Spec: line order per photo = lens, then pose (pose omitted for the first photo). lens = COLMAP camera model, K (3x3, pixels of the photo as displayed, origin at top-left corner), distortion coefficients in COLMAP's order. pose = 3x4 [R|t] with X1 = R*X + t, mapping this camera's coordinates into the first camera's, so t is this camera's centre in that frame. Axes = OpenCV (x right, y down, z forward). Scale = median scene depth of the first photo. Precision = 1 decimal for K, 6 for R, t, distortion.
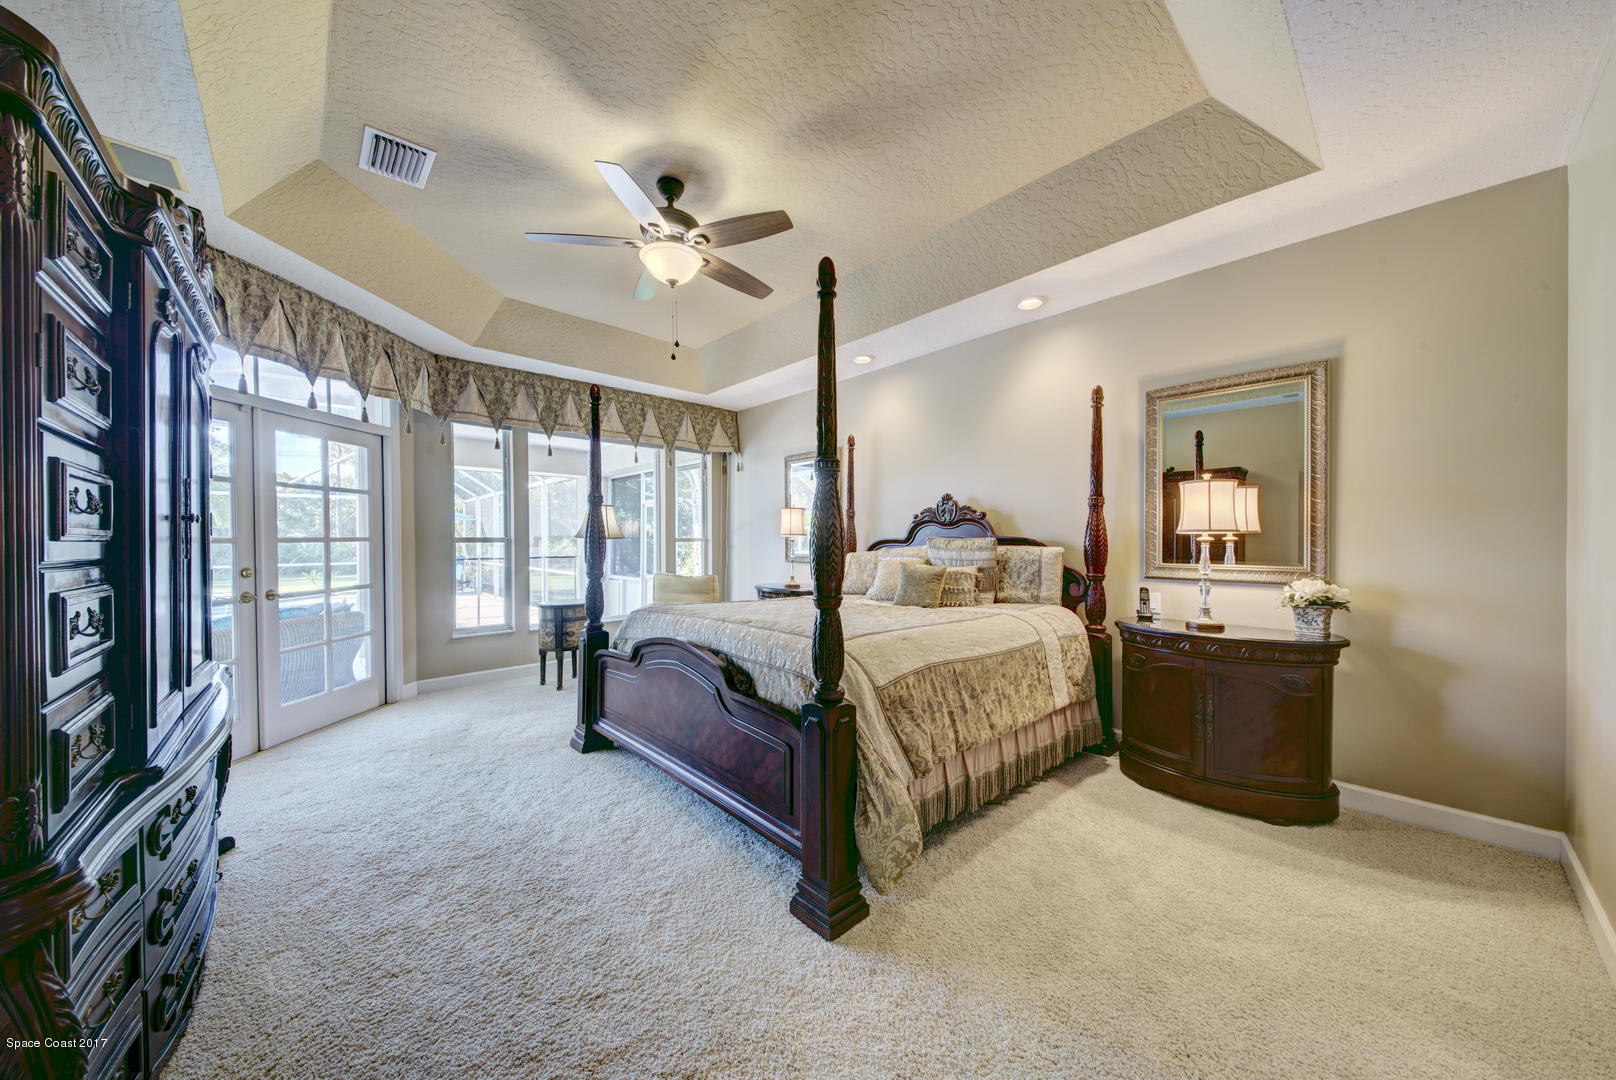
lens RADIAL K [[552.4, 0, 806.4], [0, 552.4, 543.2], [0, 0, 1]] dist [0.016515, -0.000712]
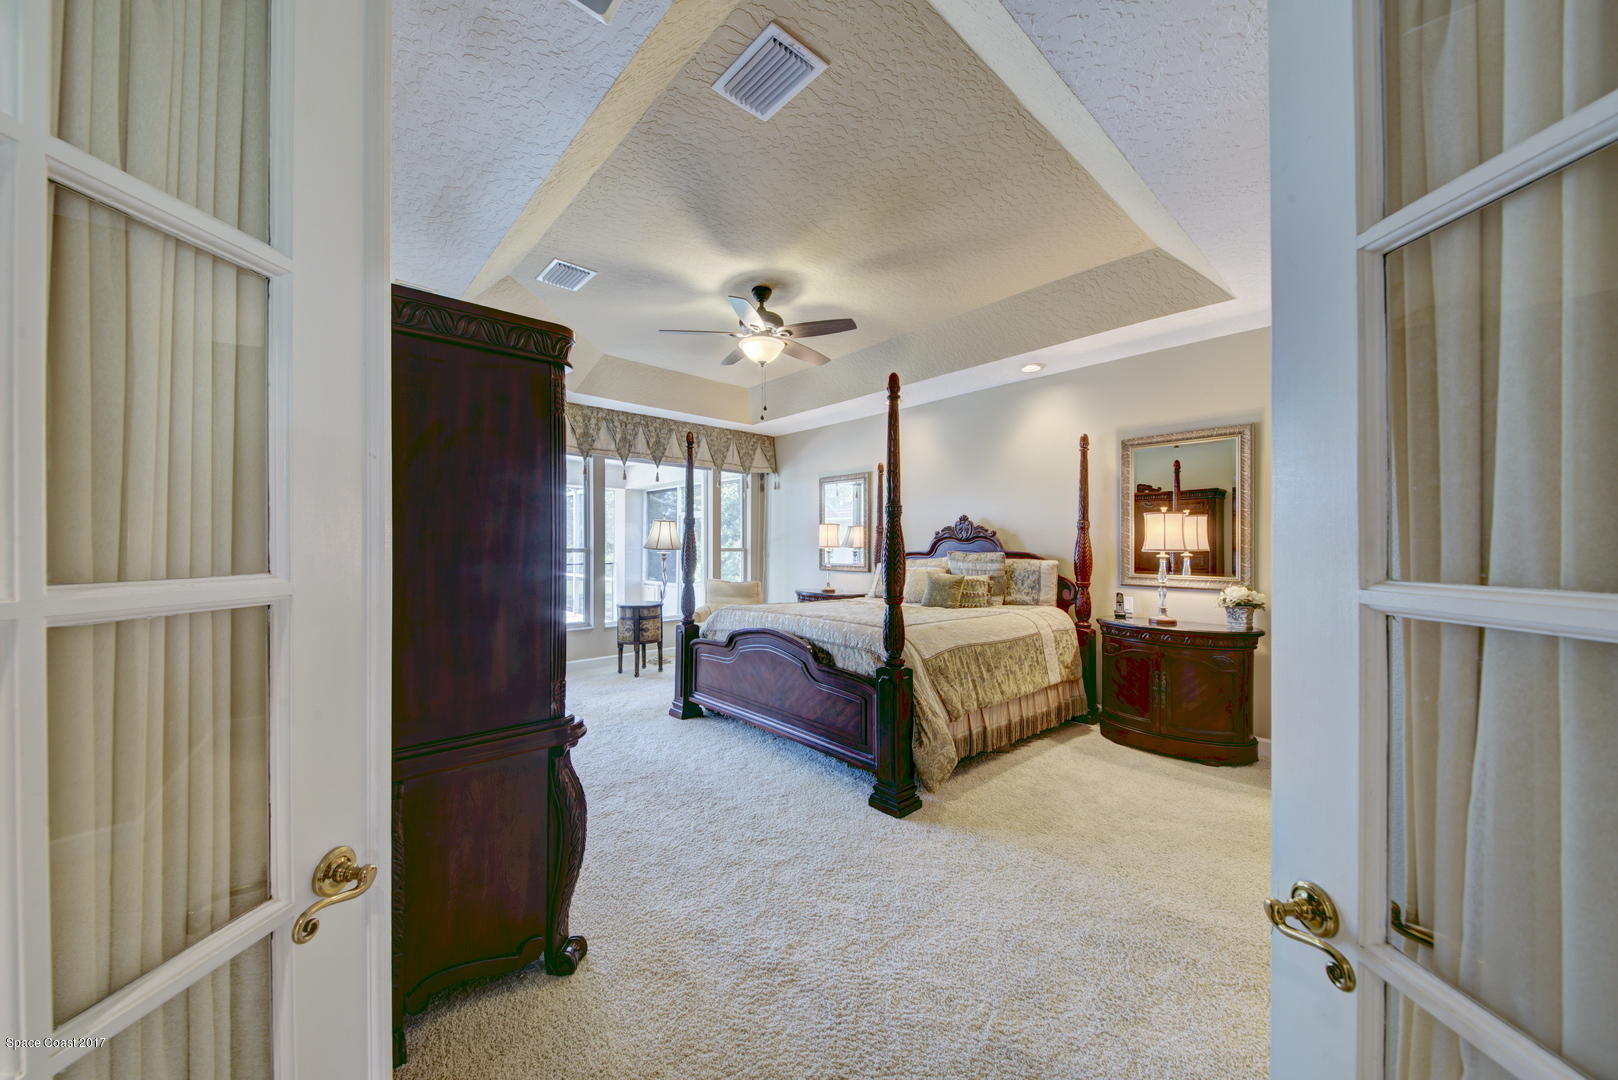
lens RADIAL K [[553.1, 0, 805.4], [0, 553.1, 545.0], [0, 0, 1]] dist [0.016515, -0.000712]
pose [[0.999952, 0.003801, -0.009011, -0.124149], [-0.003860, 0.999972, -0.006471, -0.021910], [0.008986, 0.006505, 0.999938, -0.333249]]
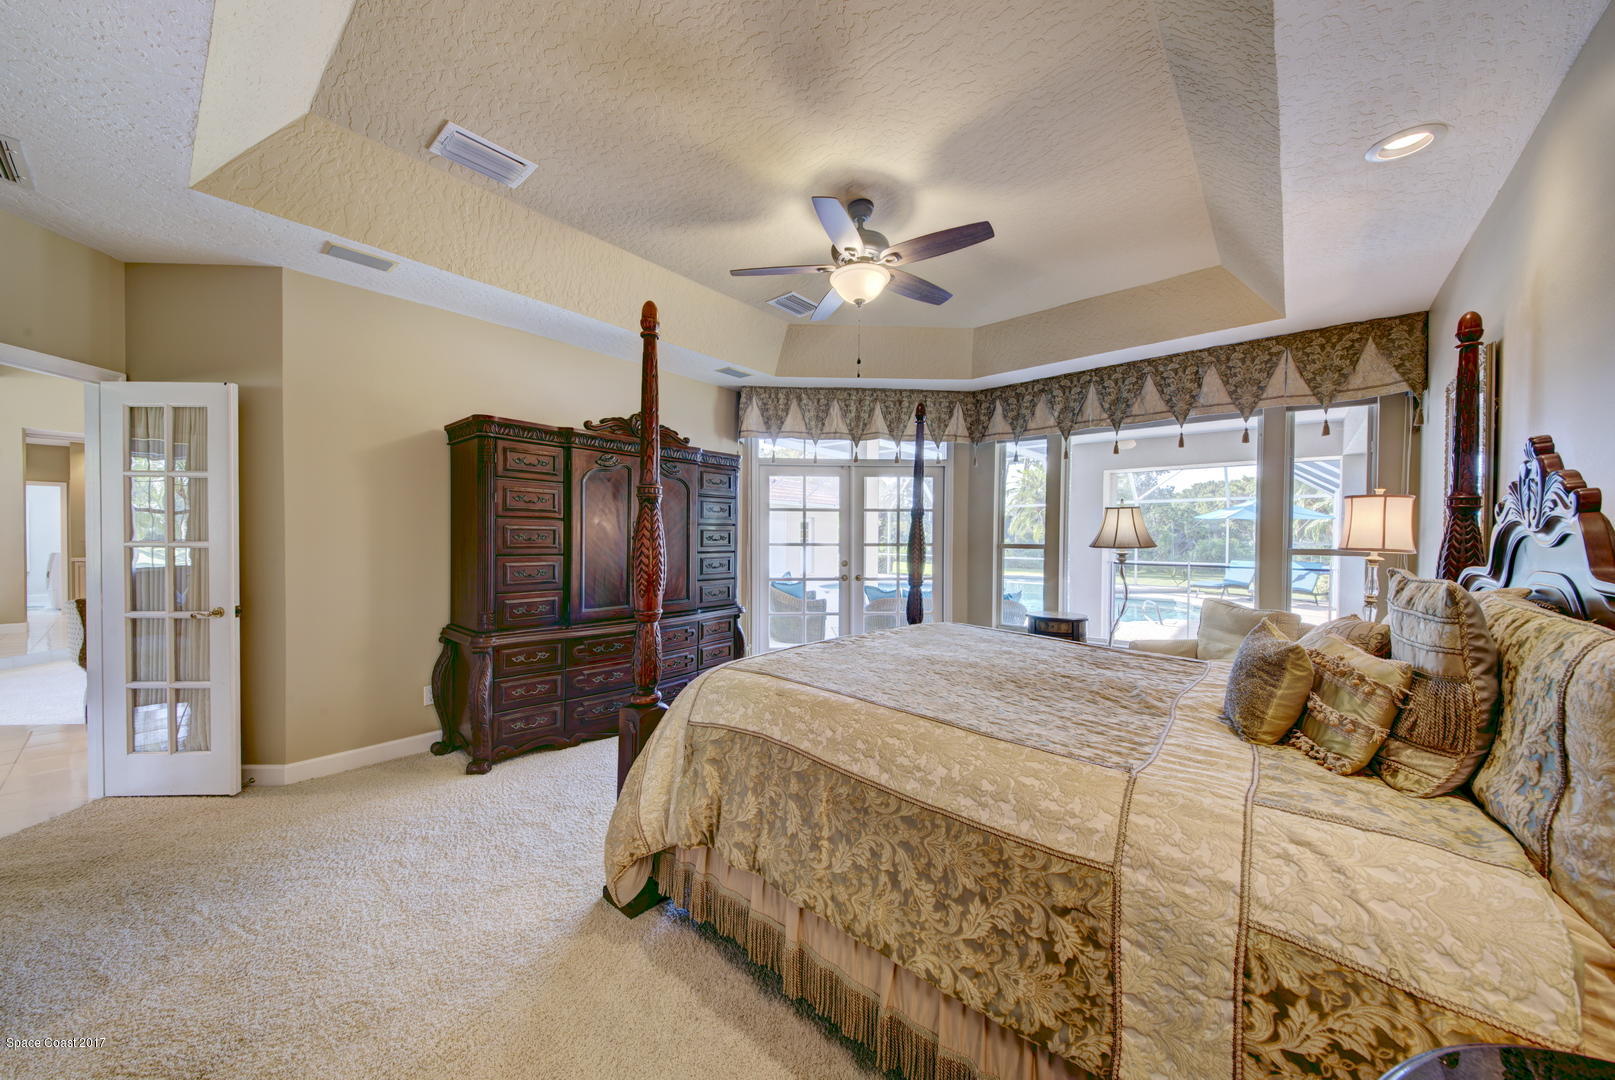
lens RADIAL K [[552.1, 0, 796.7], [0, 552.1, 543.3], [0, 0, 1]] dist [0.016515, -0.000712]
pose [[0.119450, 0.015896, -0.992713, 0.800023], [-0.014962, 0.999787, 0.014209, -0.037166], [0.992727, 0.013156, 0.119663, 0.811605]]
